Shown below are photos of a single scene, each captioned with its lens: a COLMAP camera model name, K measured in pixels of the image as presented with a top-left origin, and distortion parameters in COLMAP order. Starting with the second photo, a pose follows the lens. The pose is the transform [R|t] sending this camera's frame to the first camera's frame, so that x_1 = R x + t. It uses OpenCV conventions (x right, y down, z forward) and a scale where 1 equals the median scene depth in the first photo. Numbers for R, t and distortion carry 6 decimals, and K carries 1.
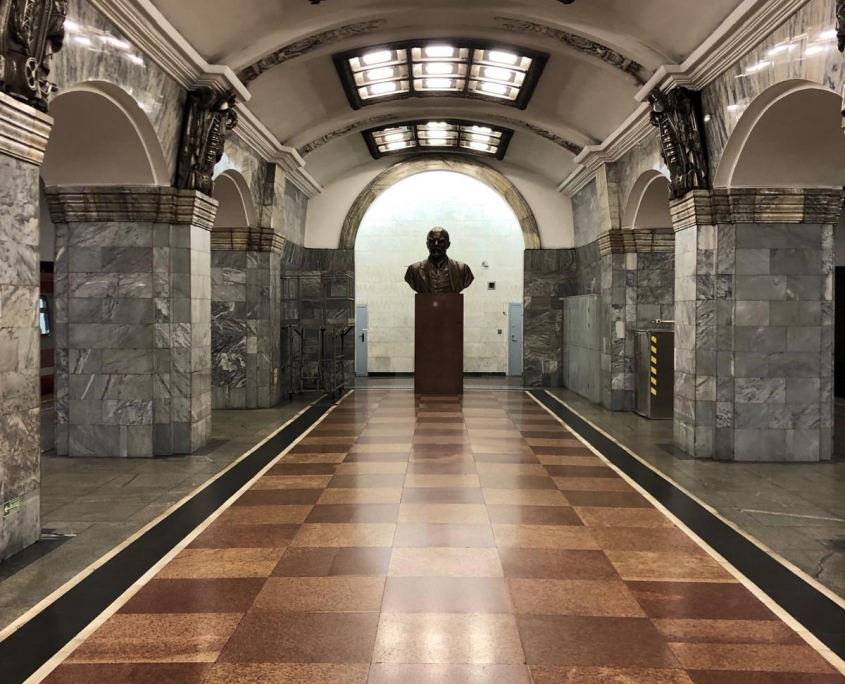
lens RADIAL K [[920.2, 0, 422.5], [0, 920.2, 341.9], [0, 0, 1]] dist [0.003314, 0.000000]
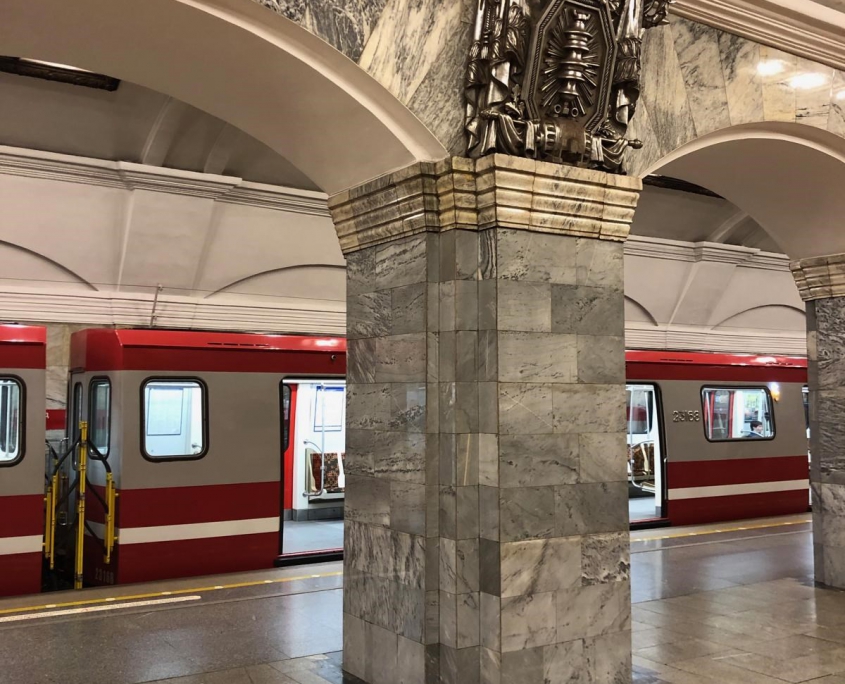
lens RADIAL K [[920.2, 0, 422.1], [0, 920.2, 341.0], [0, 0, 1]] dist [0.003314, 0.000000]
pose [[0.552058, -0.071712, -0.830716, 0.115195], [-0.025345, 0.994391, -0.102685, -0.020892], [0.833420, 0.077743, 0.547144, 0.719200]]
